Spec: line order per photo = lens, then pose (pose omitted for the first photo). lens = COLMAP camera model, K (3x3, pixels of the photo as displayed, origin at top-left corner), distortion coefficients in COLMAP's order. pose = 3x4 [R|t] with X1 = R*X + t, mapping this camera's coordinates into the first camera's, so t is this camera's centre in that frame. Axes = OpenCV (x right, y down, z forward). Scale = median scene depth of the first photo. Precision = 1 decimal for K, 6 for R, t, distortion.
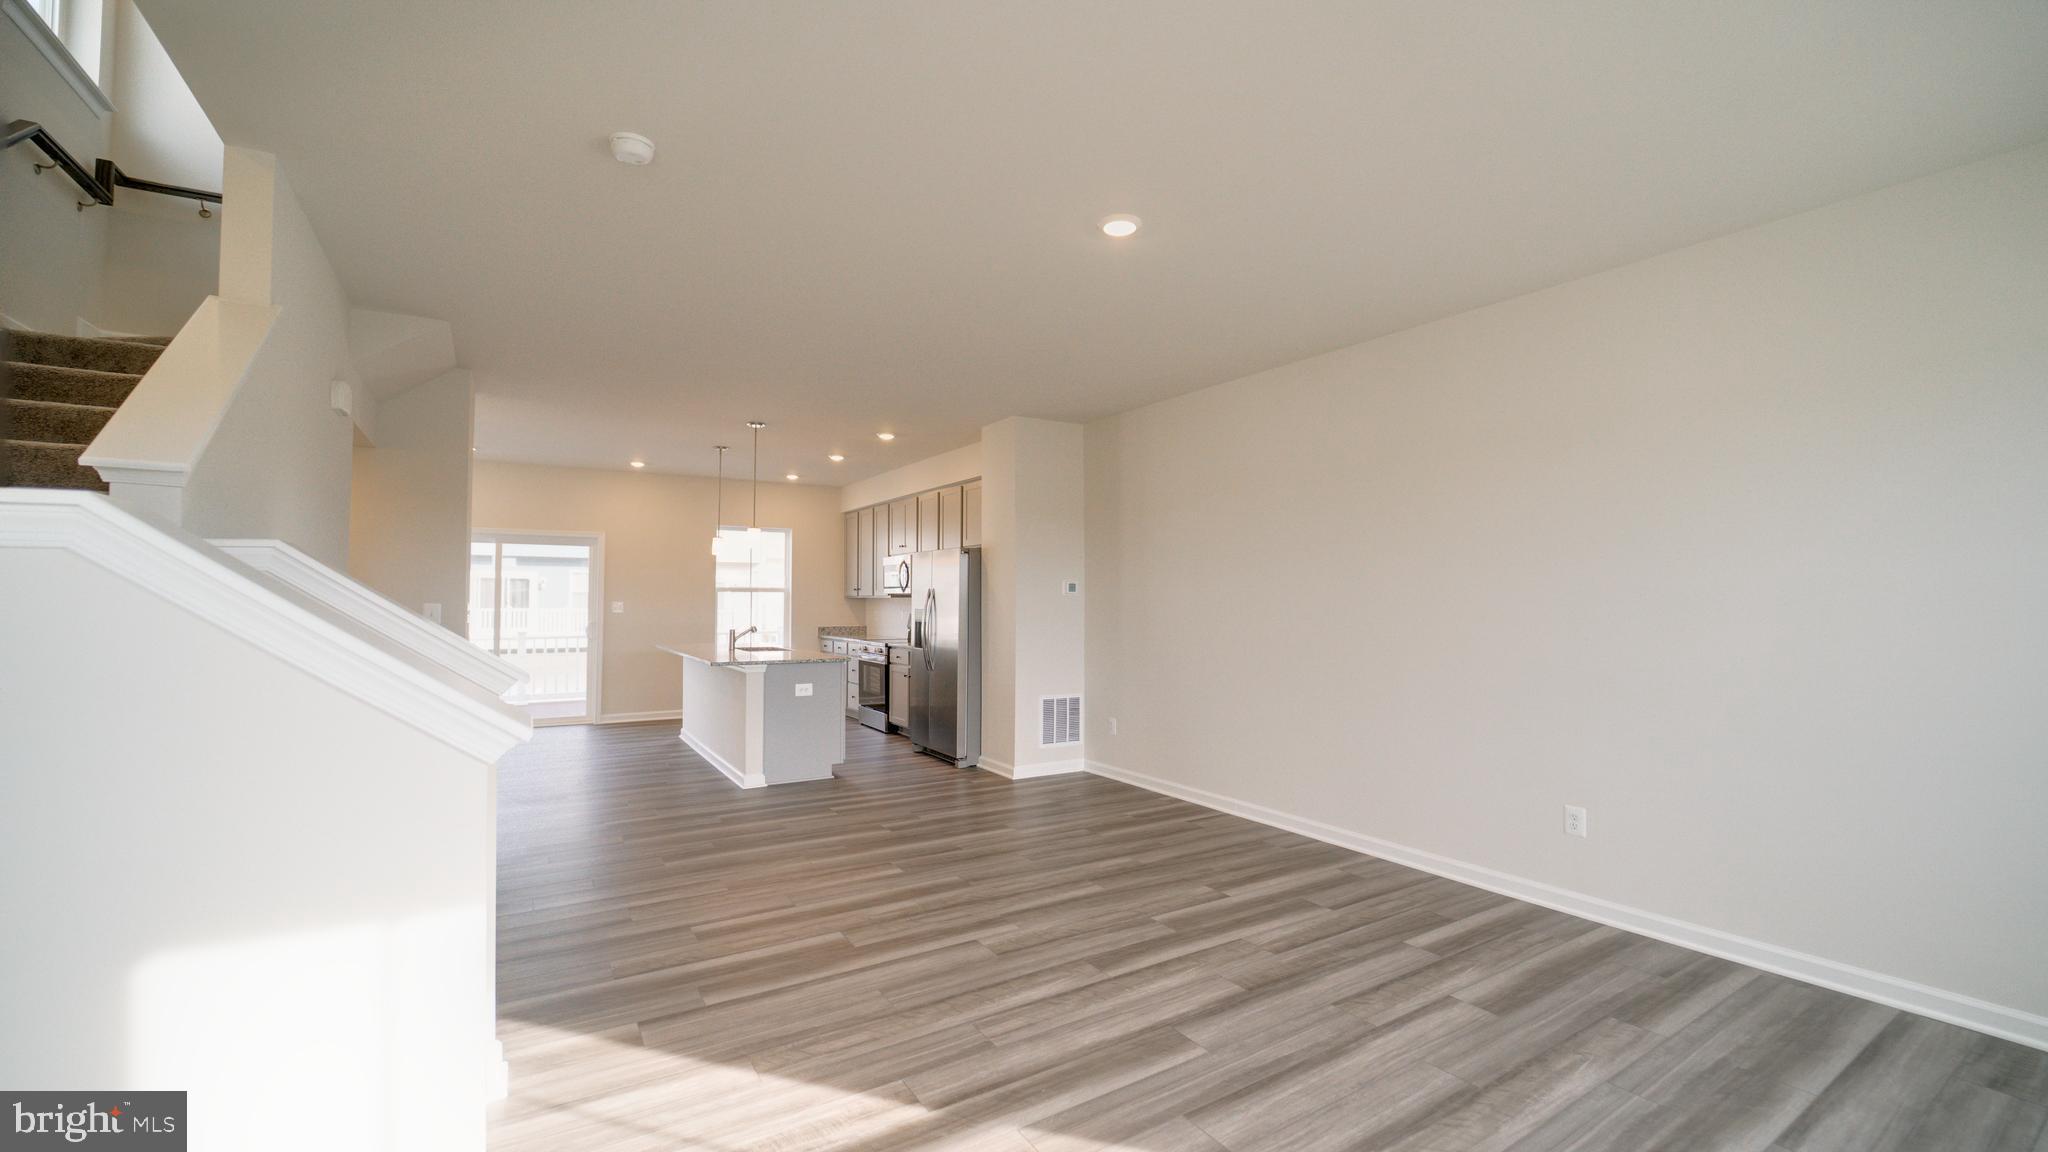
lens RADIAL K [[828.6, 0, 1027.9], [0, 828.6, 576.2], [0, 0, 1]] dist [-0.022604, -0.000287]
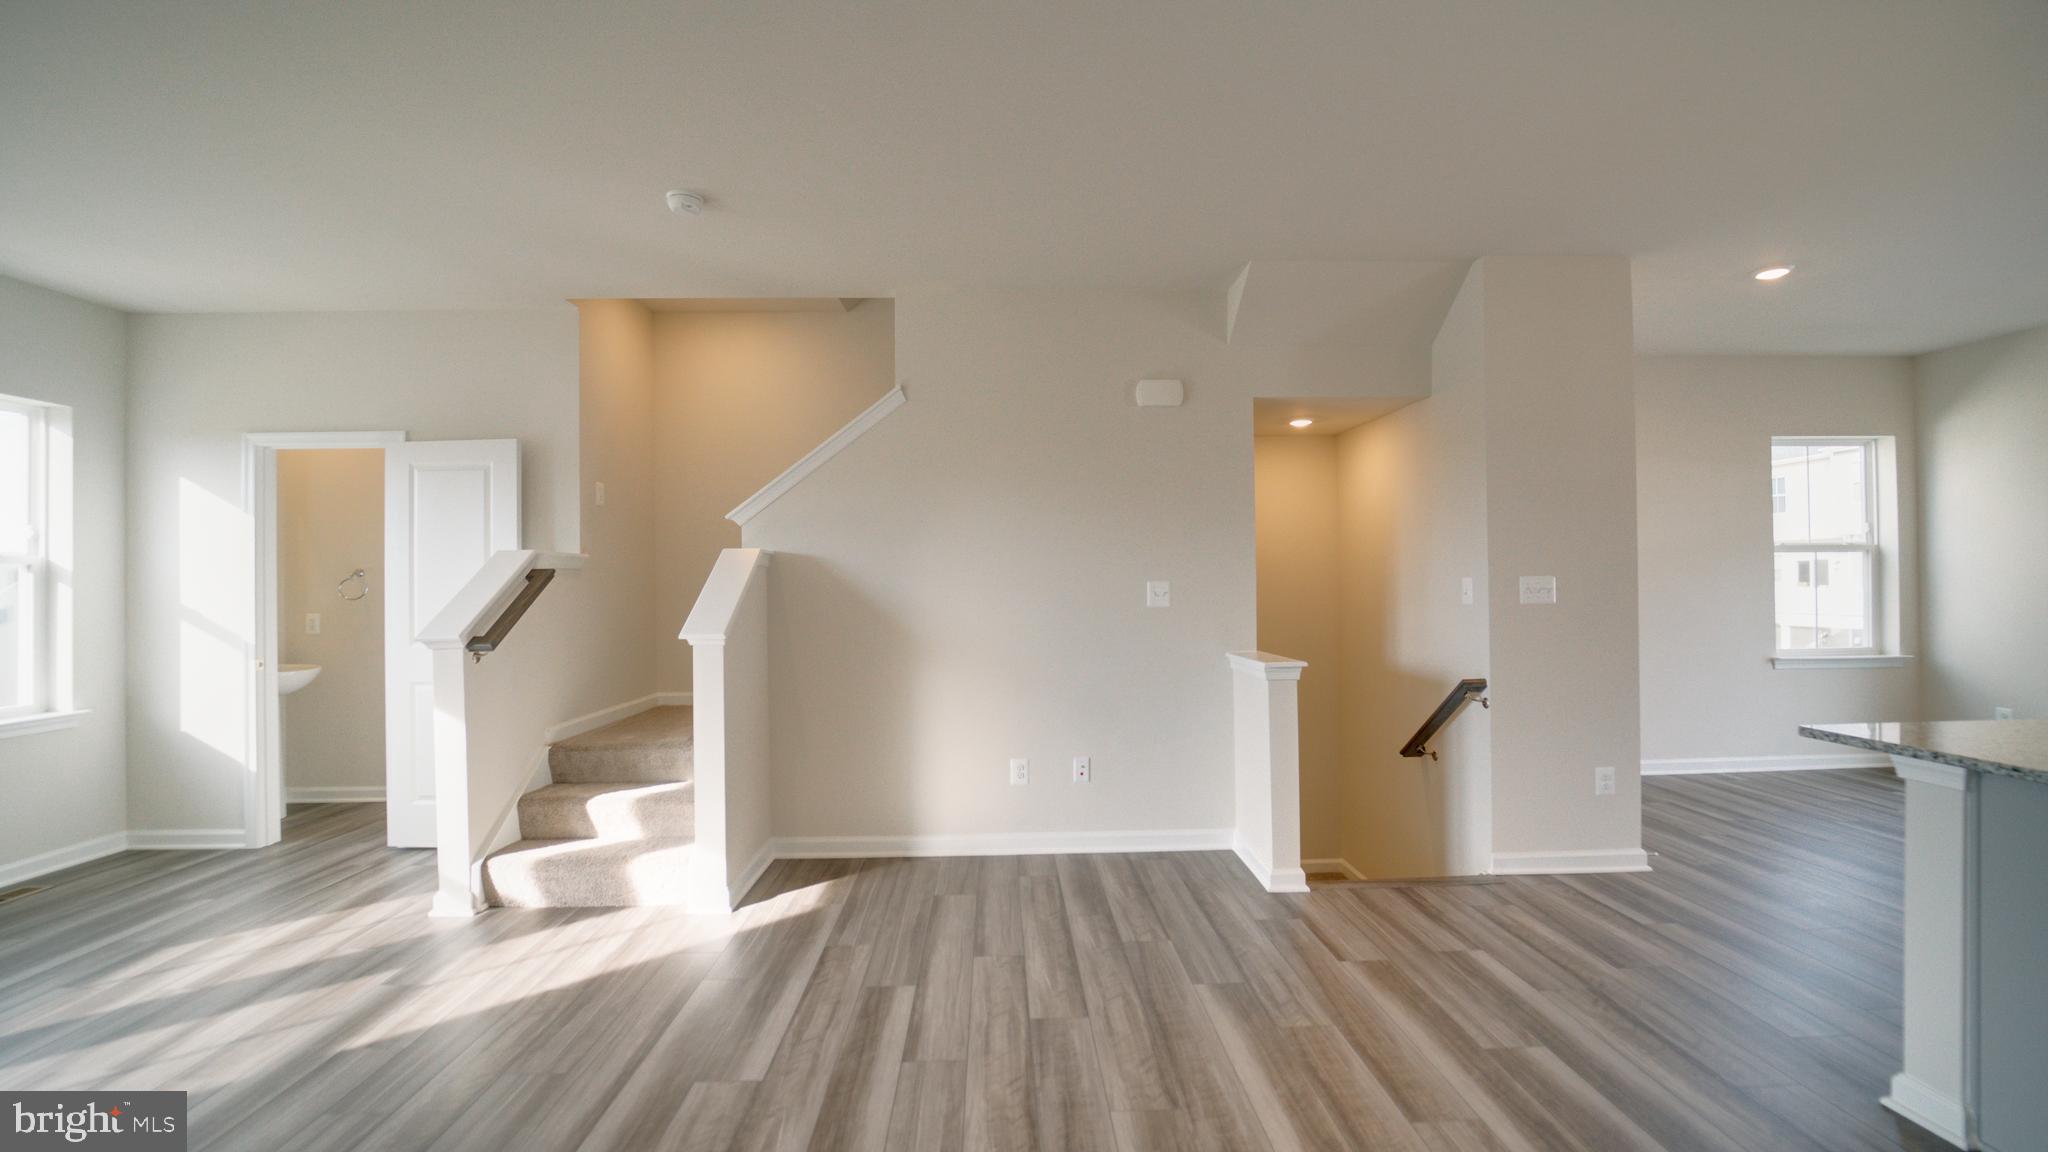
lens RADIAL K [[828.6, 0, 1027.9], [0, 828.6, 576.2], [0, 0, 1]] dist [-0.022604, -0.000287]
pose [[-0.502352, -0.002752, -0.864659, 0.226757], [0.036049, 0.999059, -0.024124, 0.051676], [0.863911, -0.043288, -0.501780, 1.502443]]
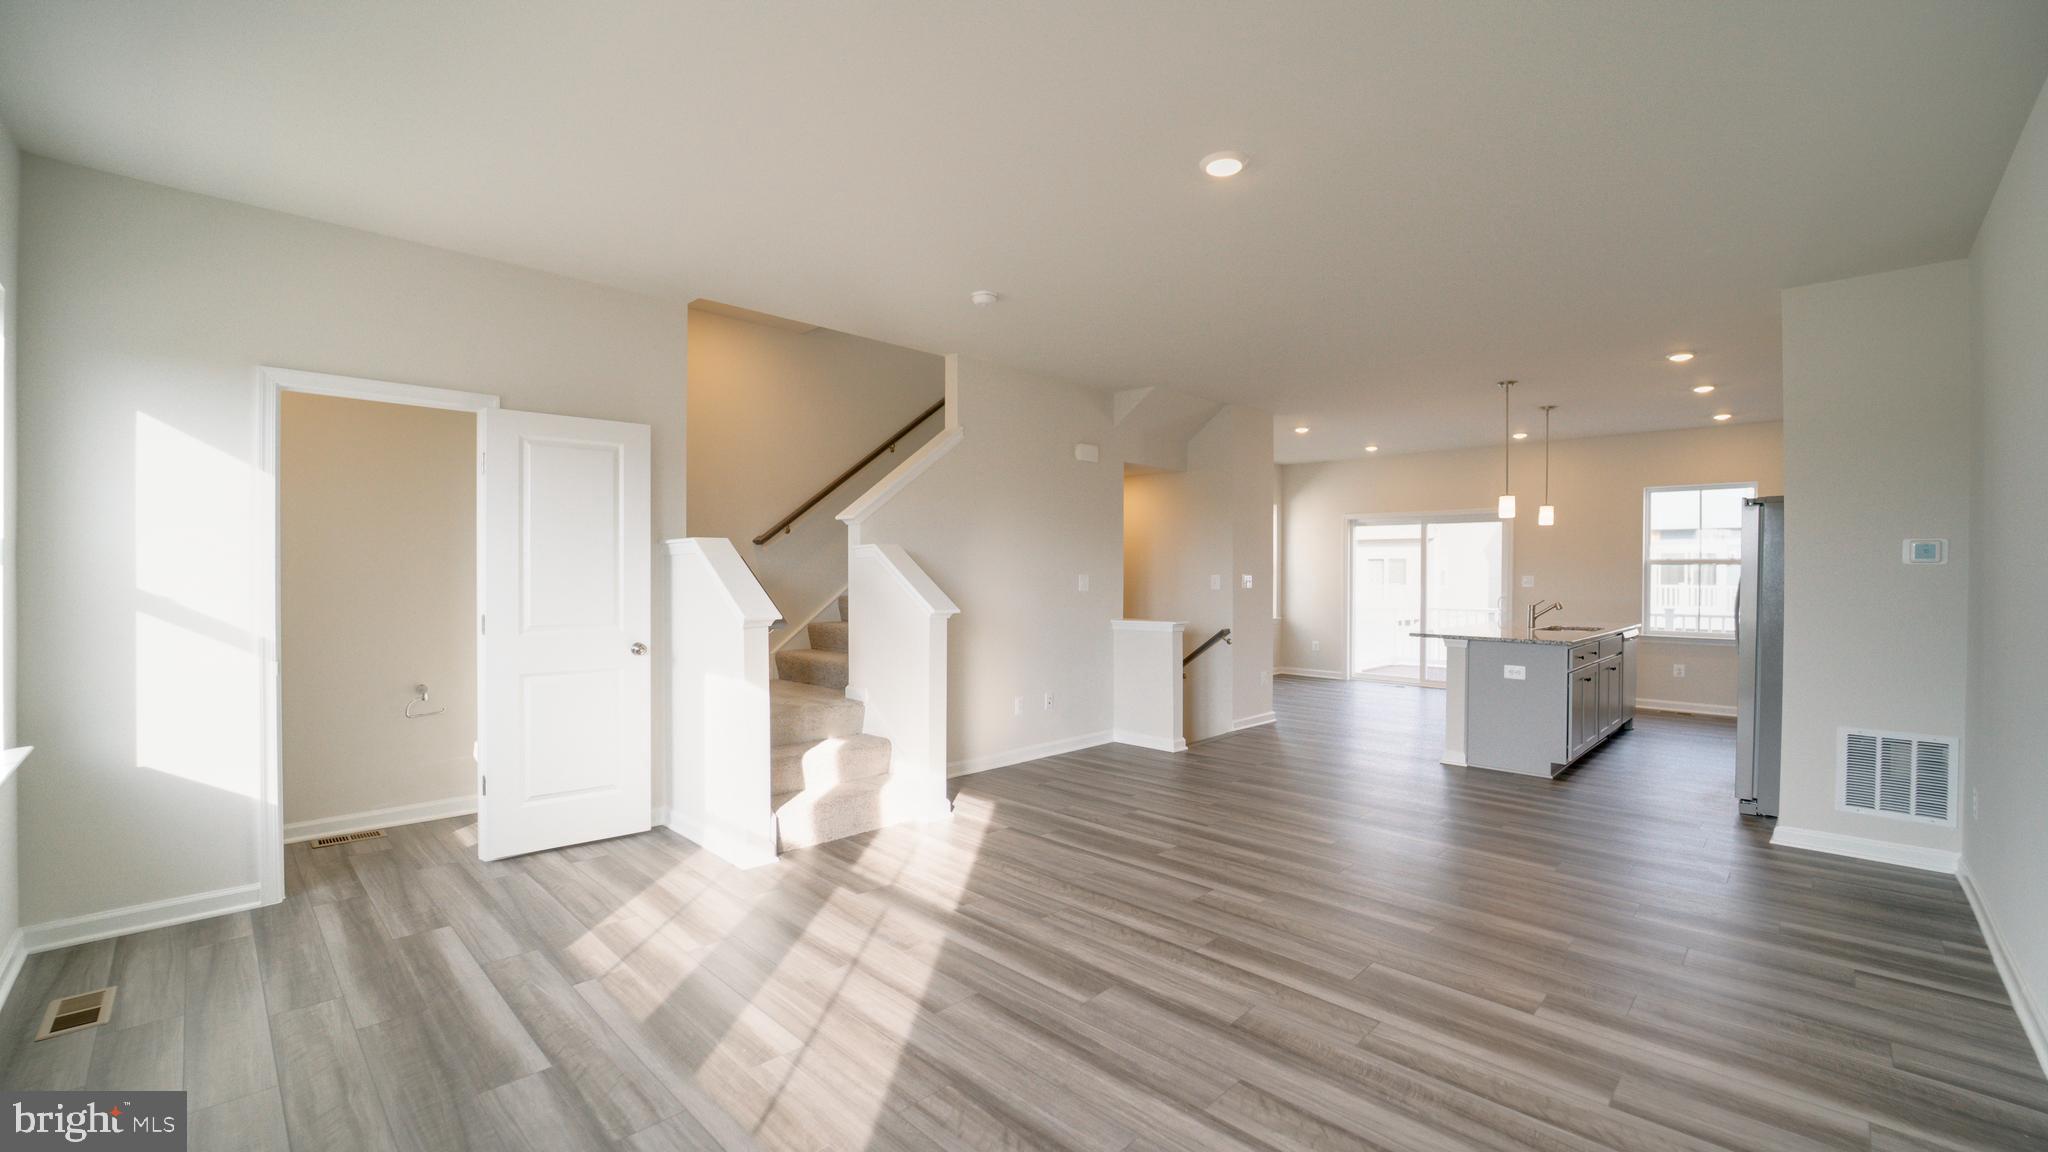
lens RADIAL K [[828.6, 0, 1027.9], [0, 828.6, 576.2], [0, 0, 1]] dist [-0.022604, -0.000287]
pose [[0.228468, 0.003256, -0.973546, 0.880579], [0.025165, 0.999641, 0.009249, 0.019915], [0.973226, -0.026613, 0.228304, 0.512449]]
